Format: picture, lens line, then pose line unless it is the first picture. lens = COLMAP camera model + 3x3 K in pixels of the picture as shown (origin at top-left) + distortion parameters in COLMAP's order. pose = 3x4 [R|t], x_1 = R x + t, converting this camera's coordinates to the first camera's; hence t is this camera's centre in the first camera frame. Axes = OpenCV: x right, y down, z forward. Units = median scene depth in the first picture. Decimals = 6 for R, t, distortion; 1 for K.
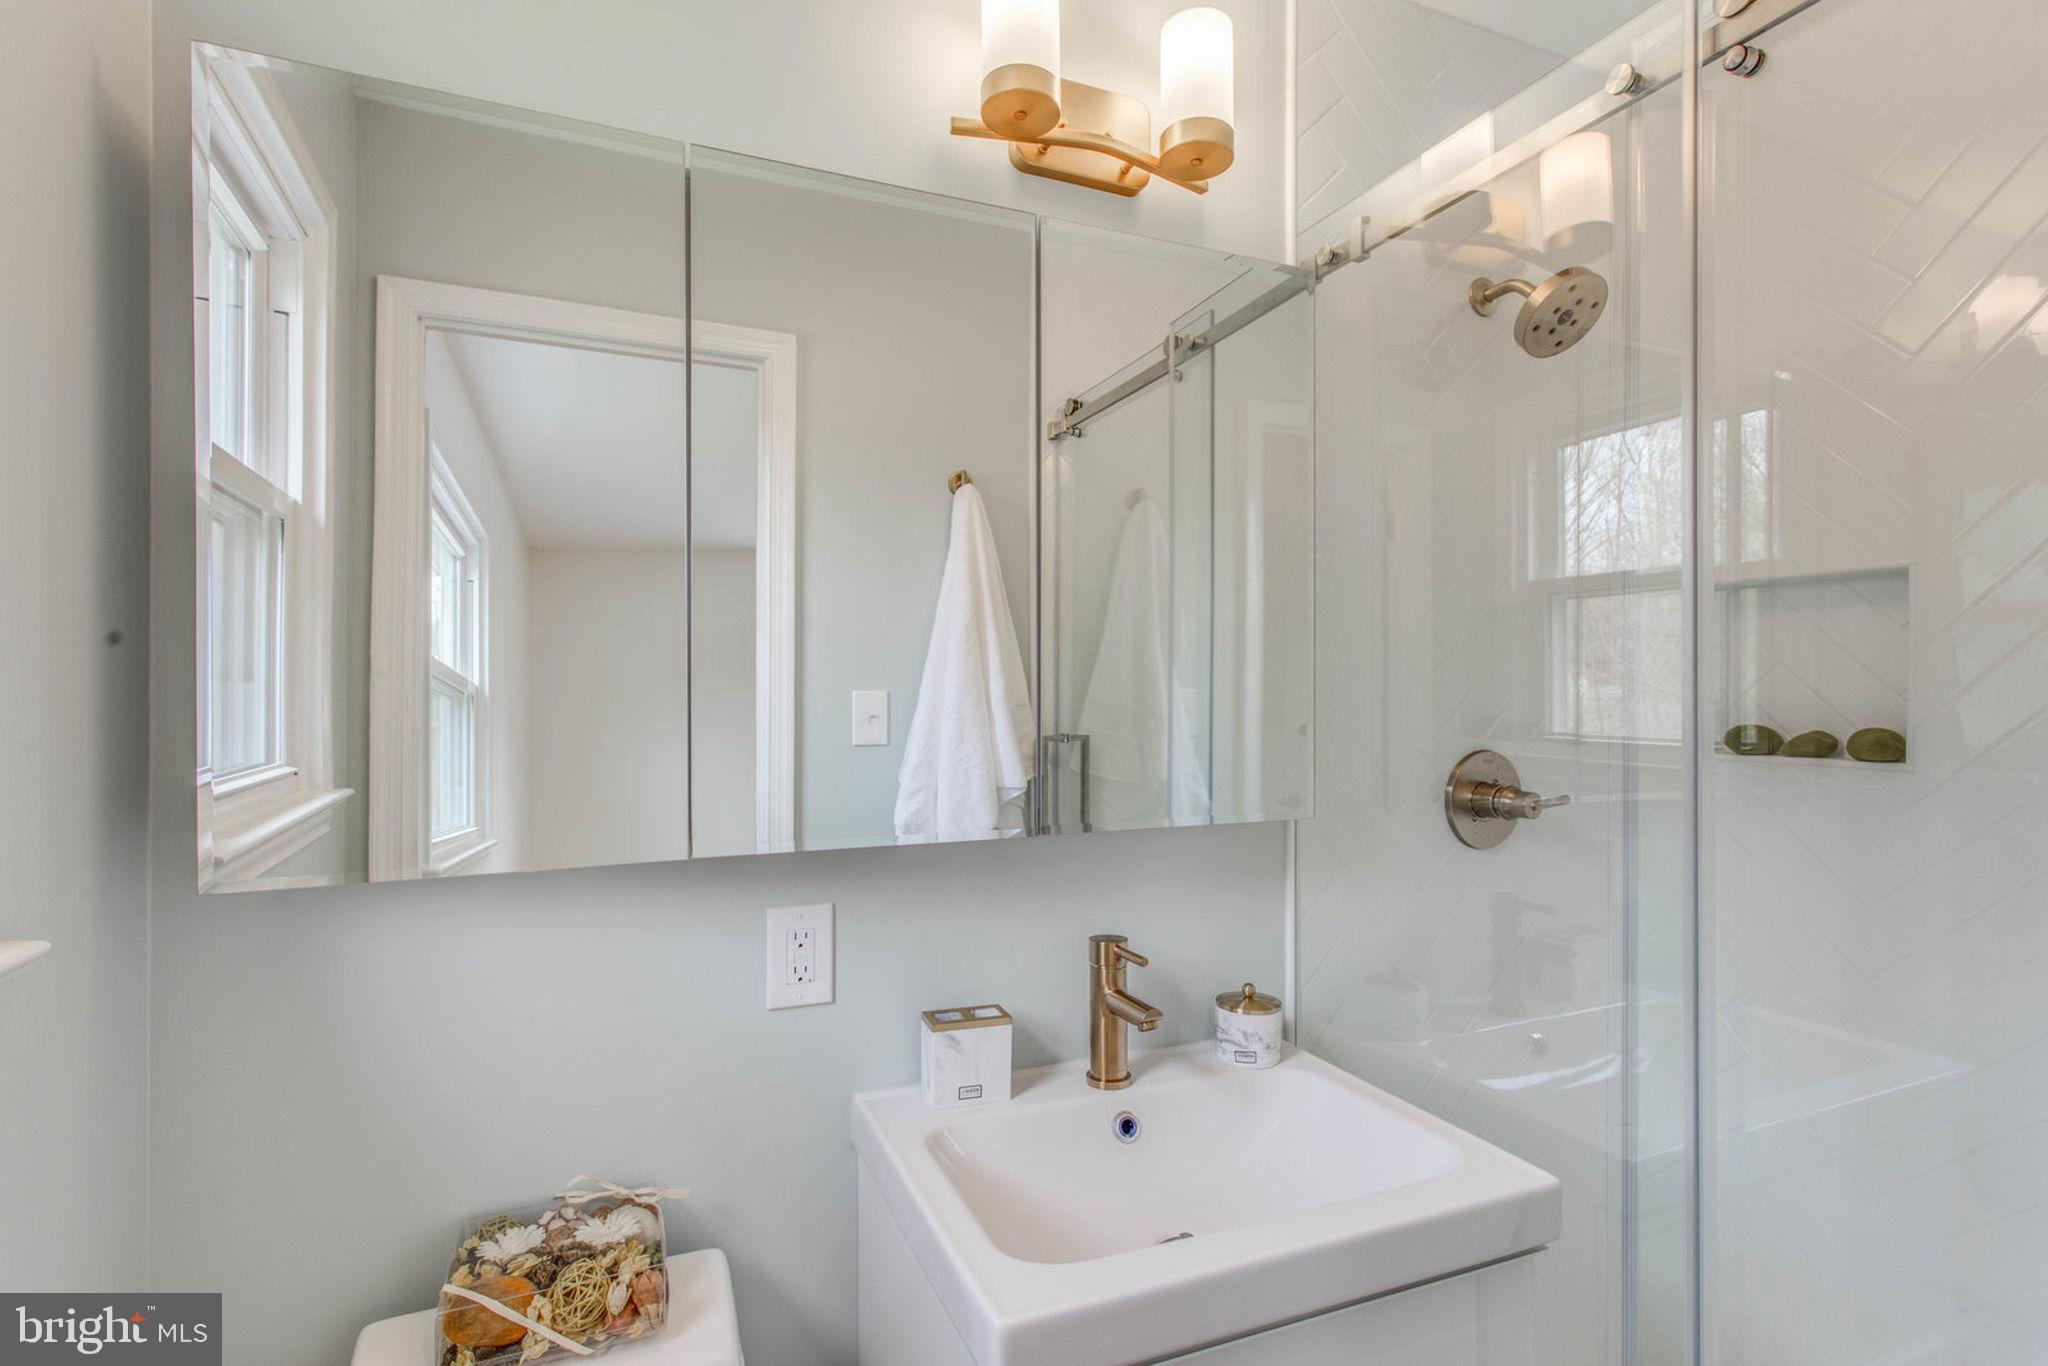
lens RADIAL K [[1013.8, 0, 993.9], [0, 1013.8, 717.9], [0, 0, 1]] dist [0.004005, 0.000308]
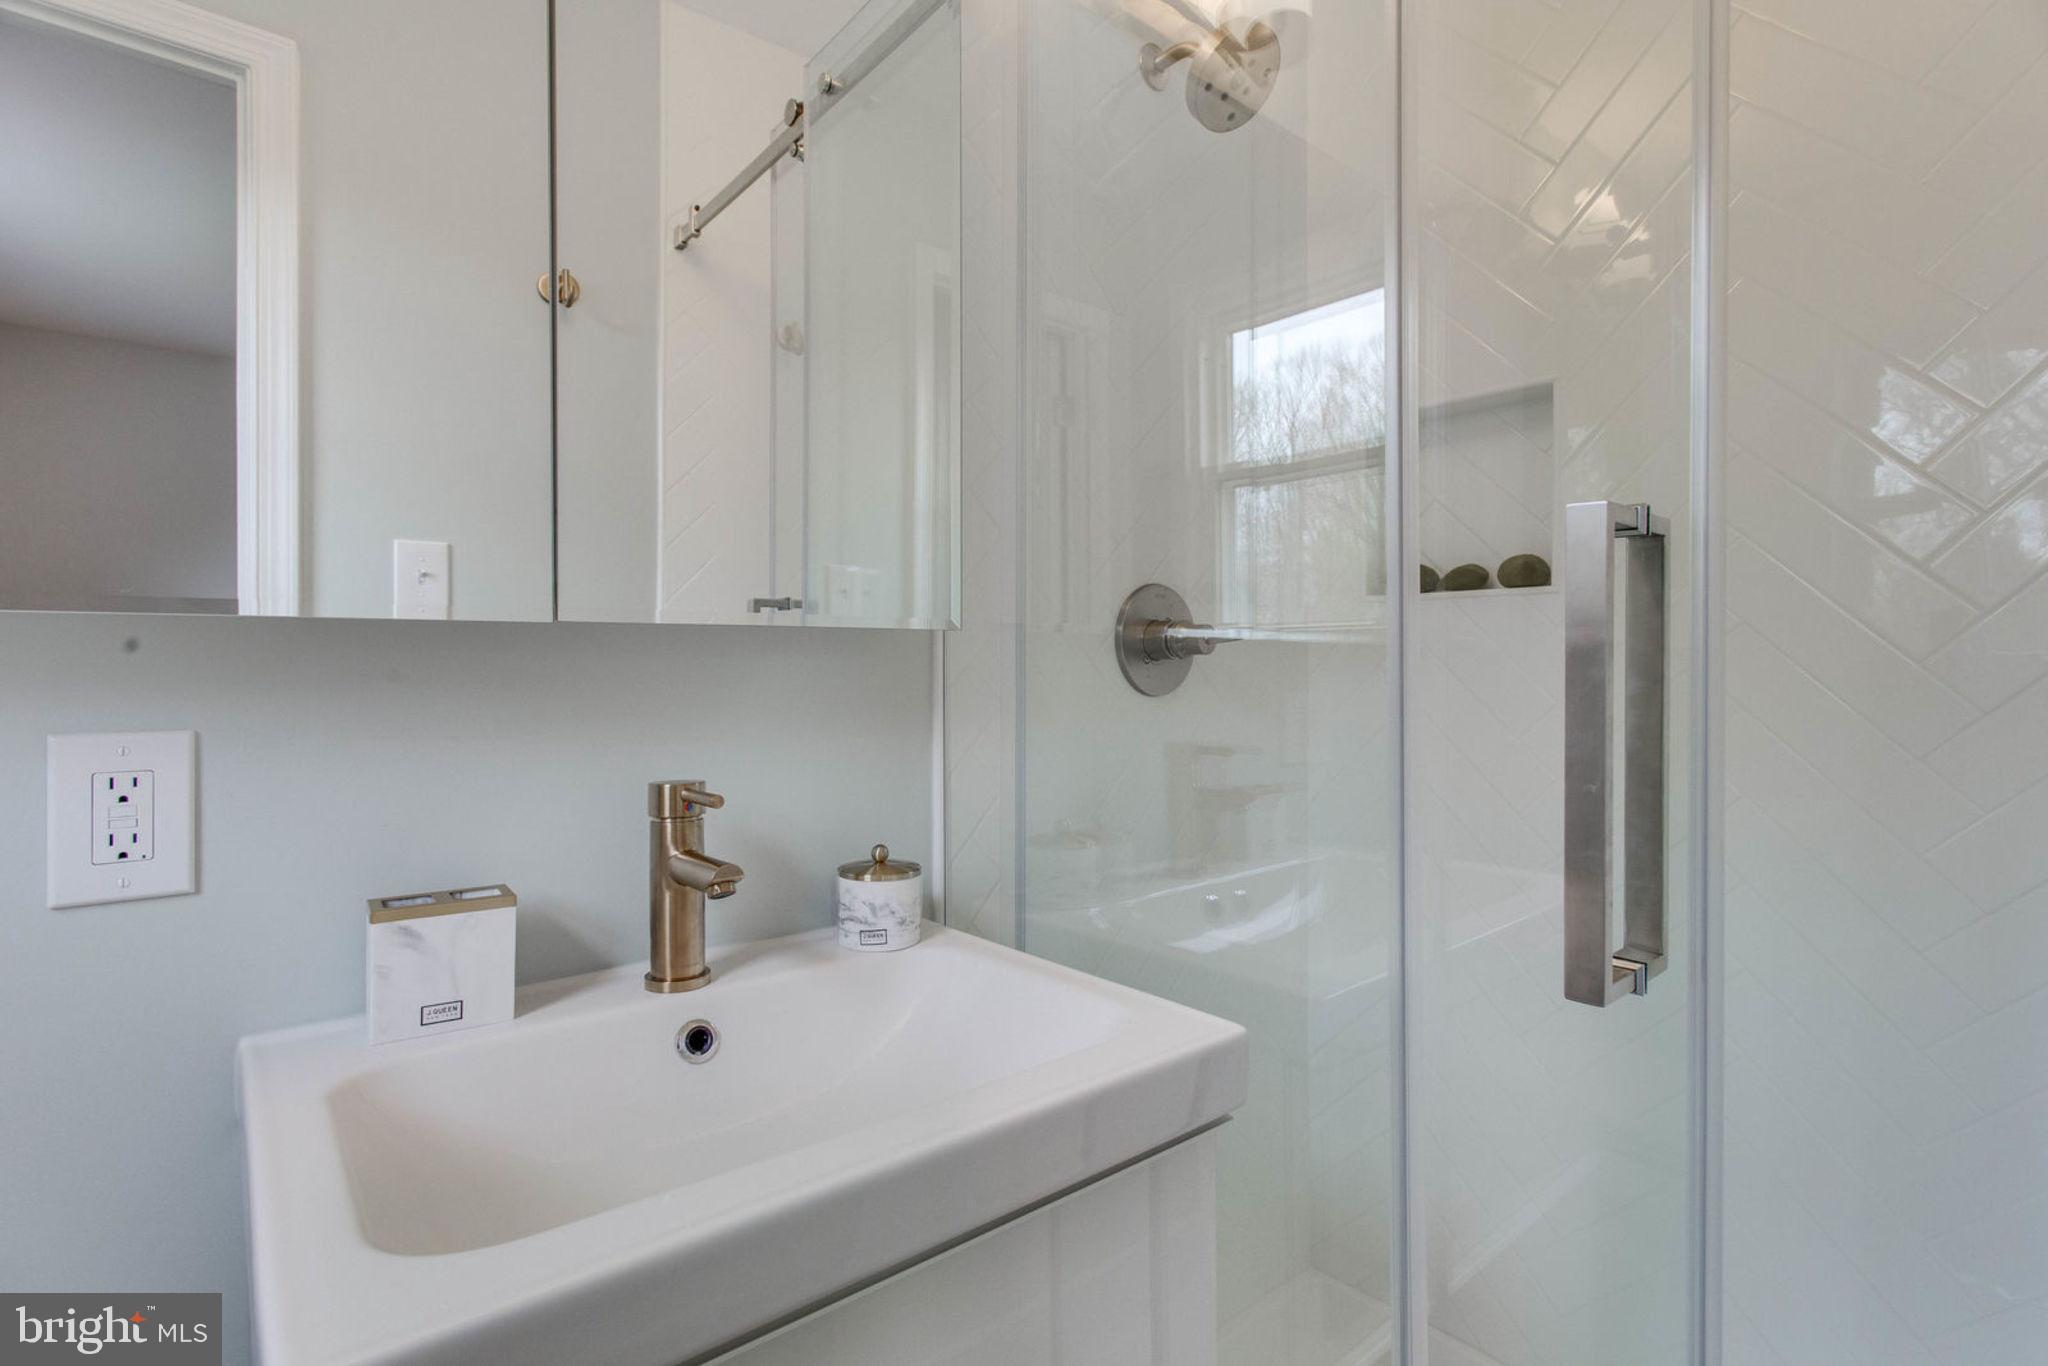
lens RADIAL K [[1013.8, 0, 1023.1], [0, 1013.8, 690.4], [0, 0, 1]] dist [0.004005, 0.000308]
pose [[0.951030, -0.003615, 0.309079, 0.118873], [0.004539, 0.999987, -0.002269, 0.149529], [-0.309066, 0.003560, 0.951034, 0.238126]]
